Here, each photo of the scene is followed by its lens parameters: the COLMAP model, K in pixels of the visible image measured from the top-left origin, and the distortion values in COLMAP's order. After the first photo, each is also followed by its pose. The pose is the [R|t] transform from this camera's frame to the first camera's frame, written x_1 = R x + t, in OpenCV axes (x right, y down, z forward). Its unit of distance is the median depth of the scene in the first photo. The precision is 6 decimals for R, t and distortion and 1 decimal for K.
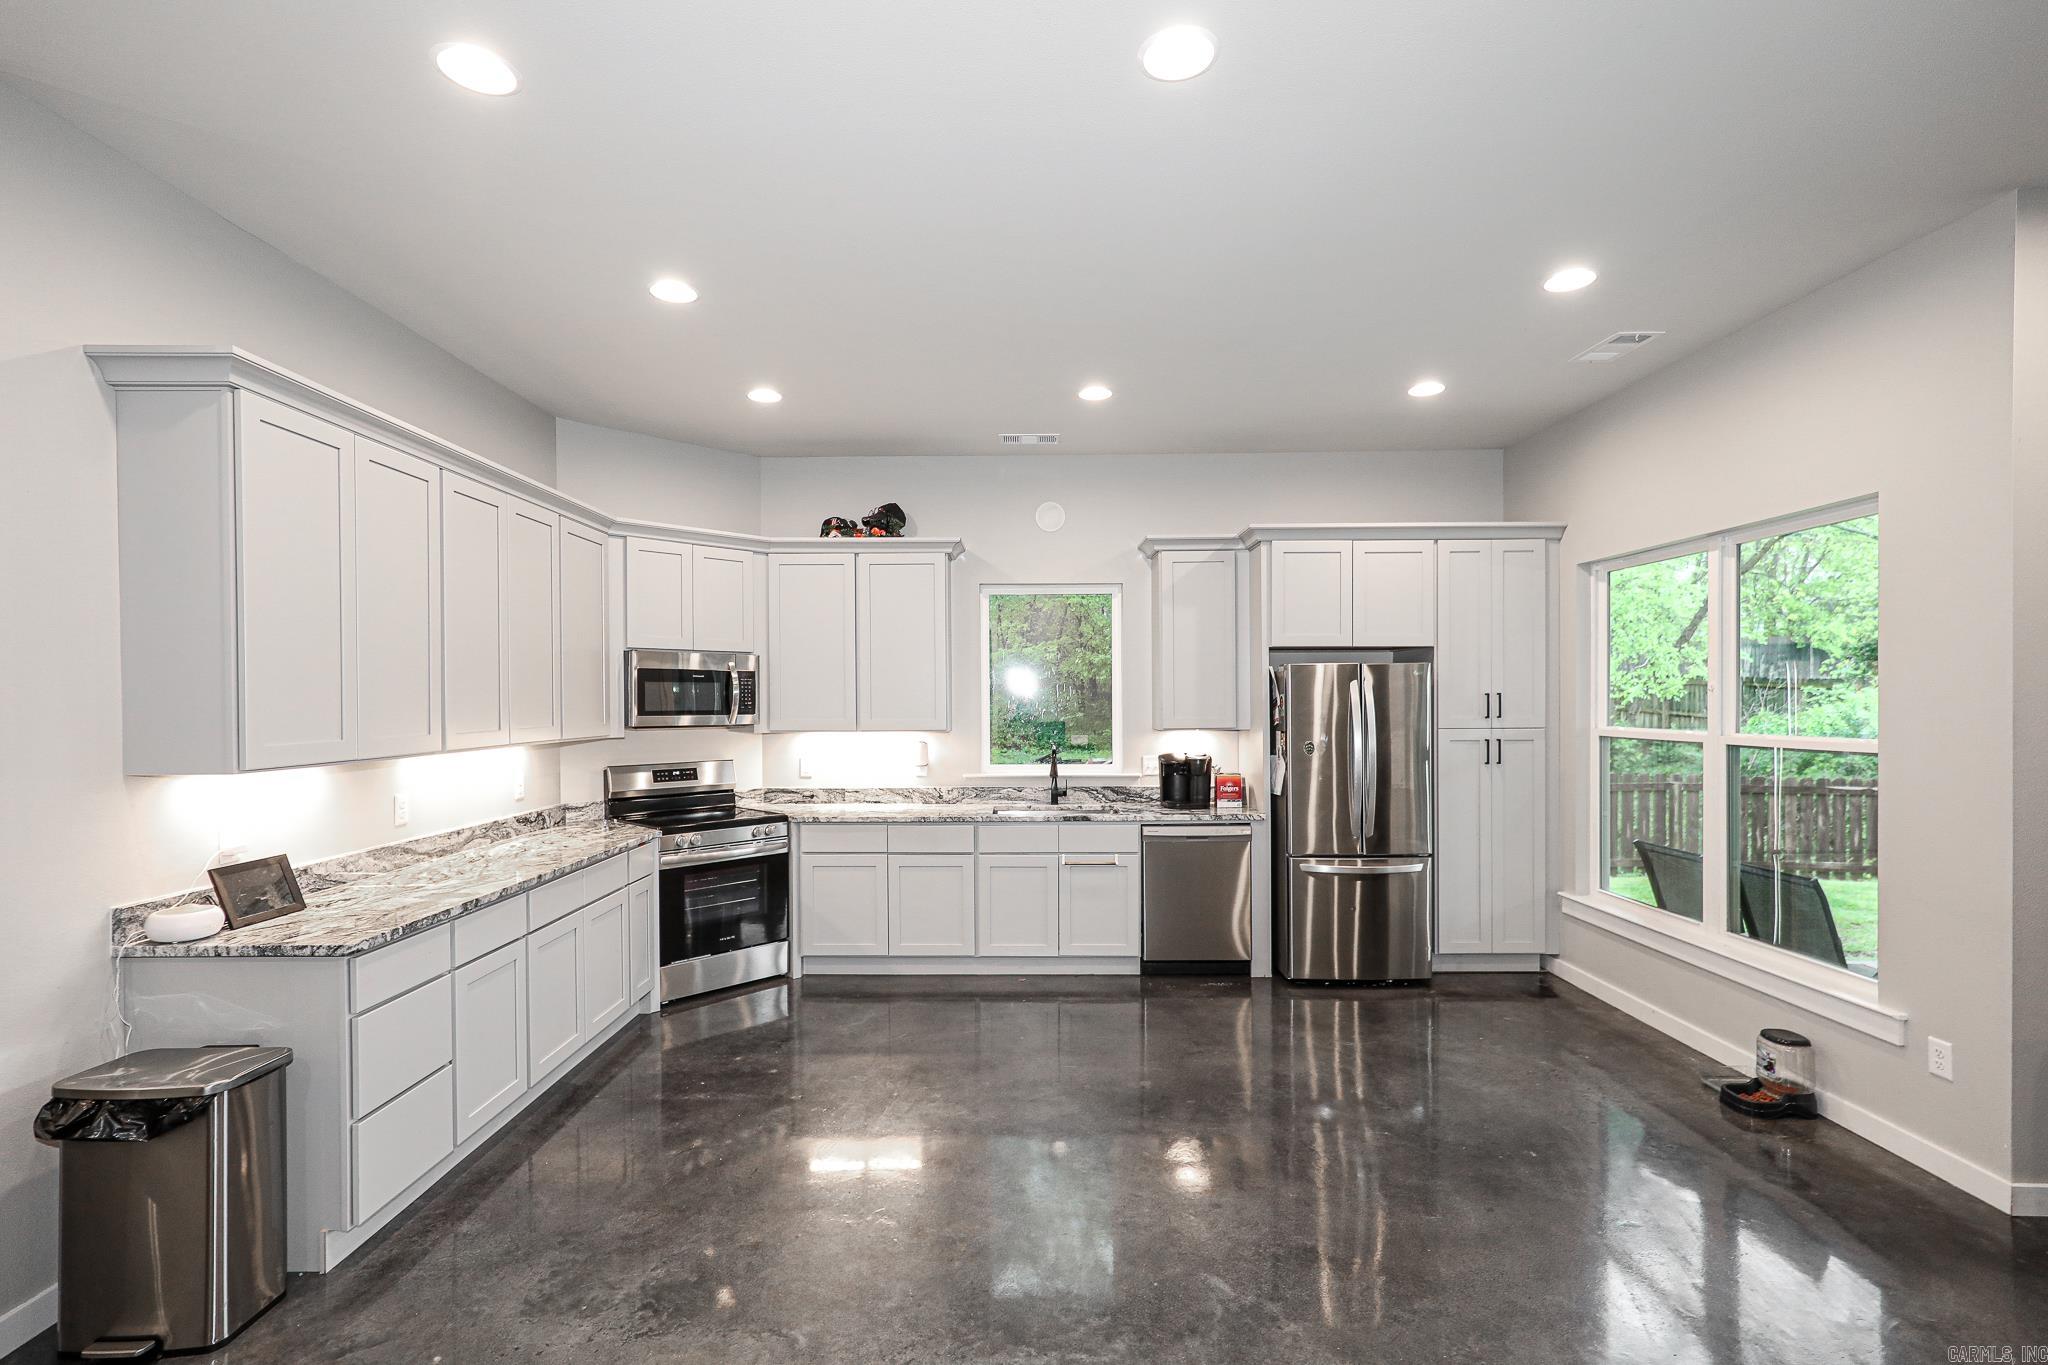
lens RADIAL K [[937.0, 0, 1010.6], [0, 937.0, 704.1], [0, 0, 1]] dist [-0.021984, 0.005578]
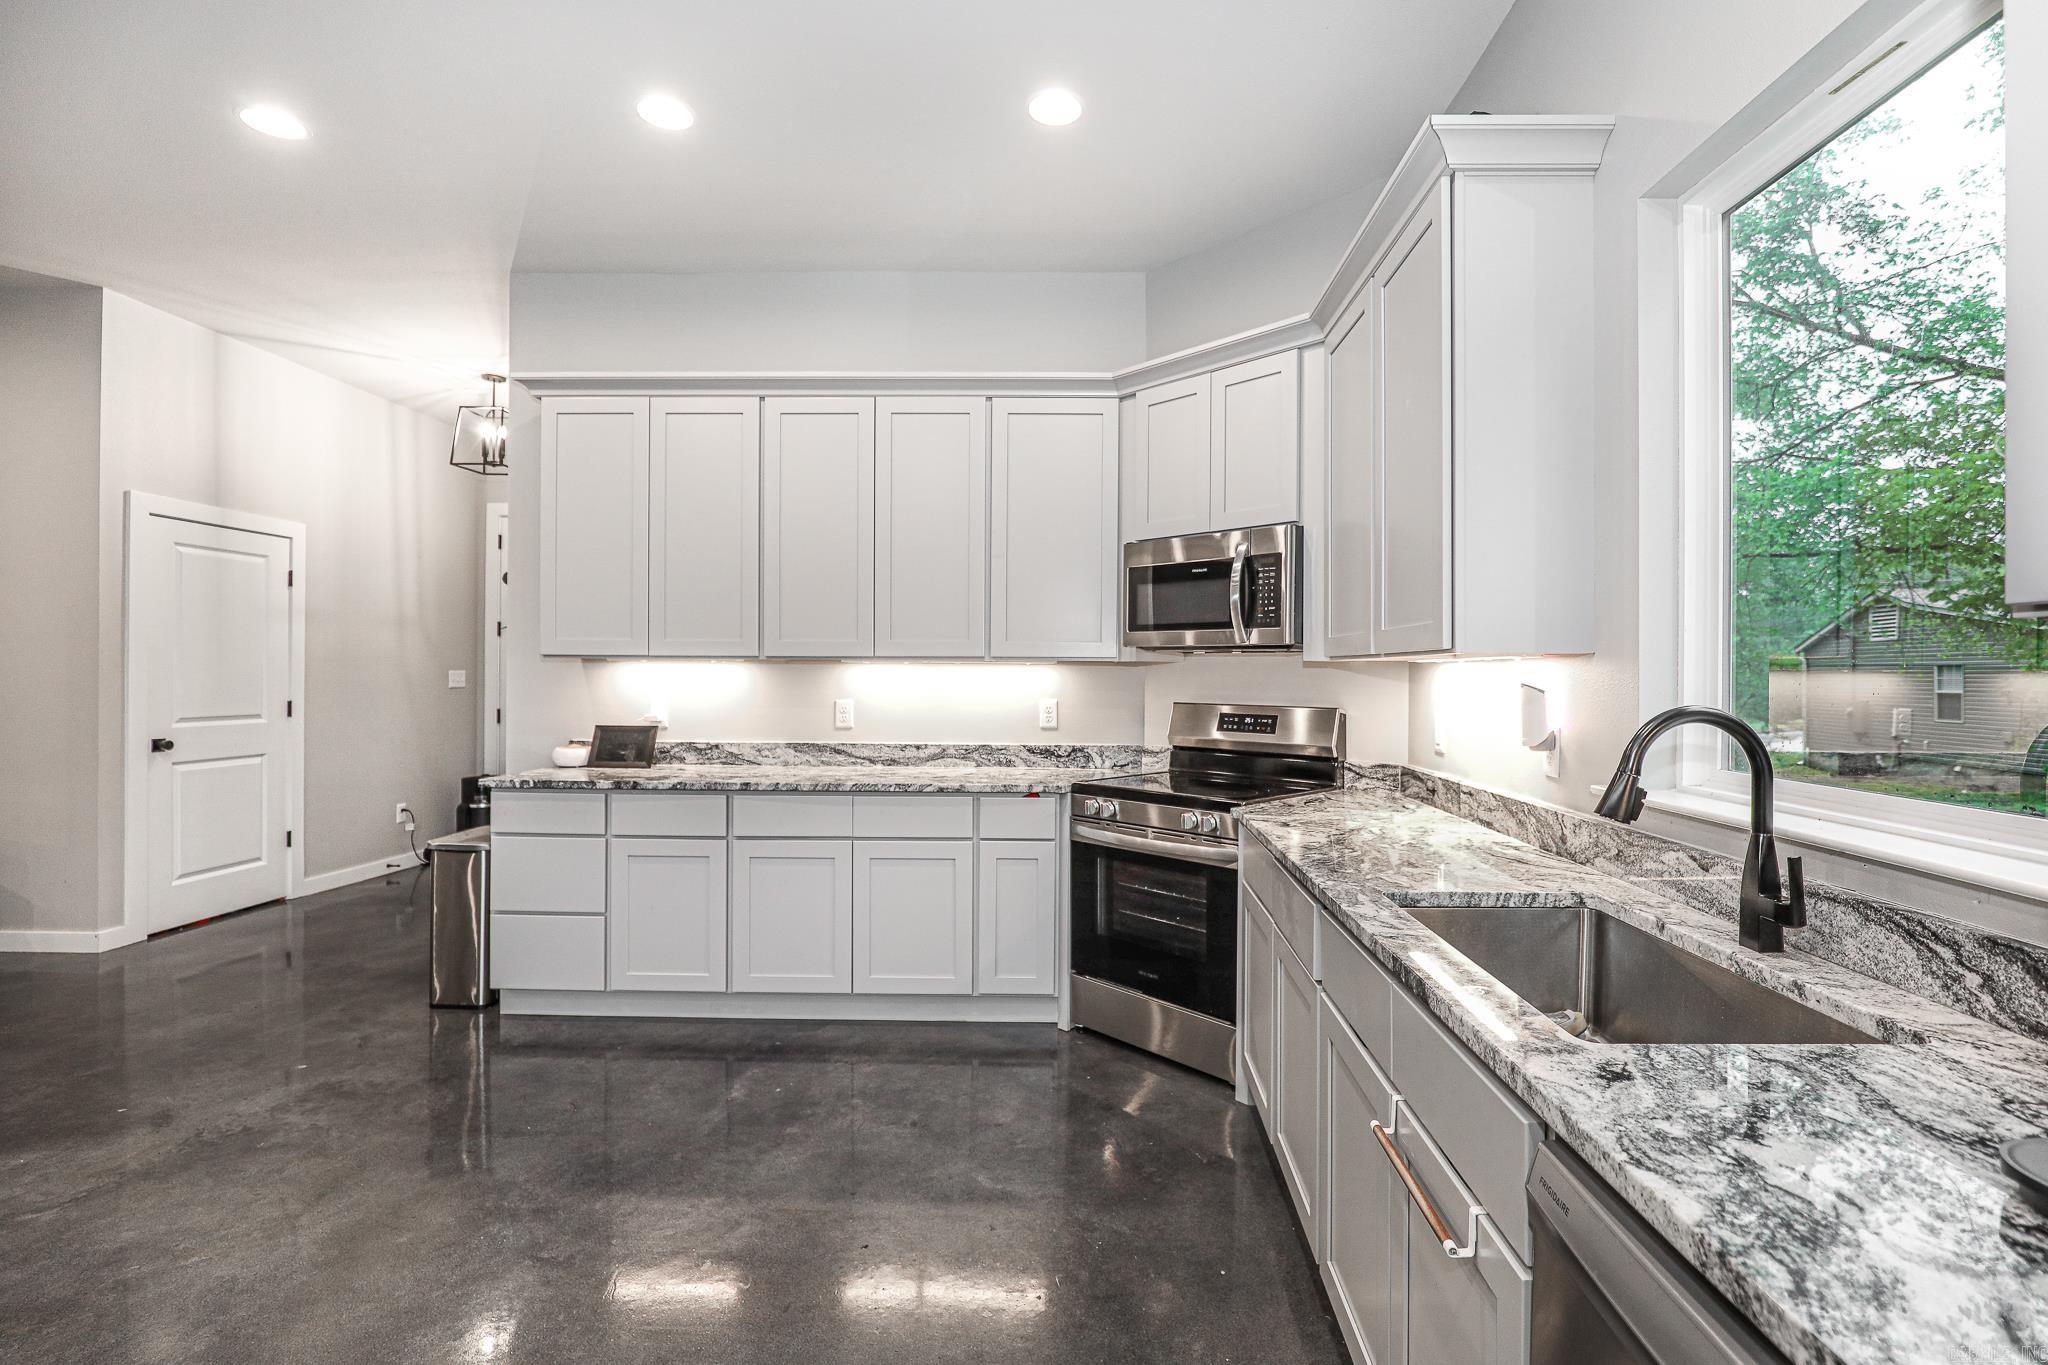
lens RADIAL K [[937.0, 0, 1076.3], [0, 937.0, 672.0], [0, 0, 1]] dist [-0.021984, 0.005578]
pose [[0.004947, 0.004967, -0.999975, 0.334530], [-0.013639, 0.999895, 0.004899, 0.040069], [0.999895, 0.013614, 0.005015, 0.933876]]
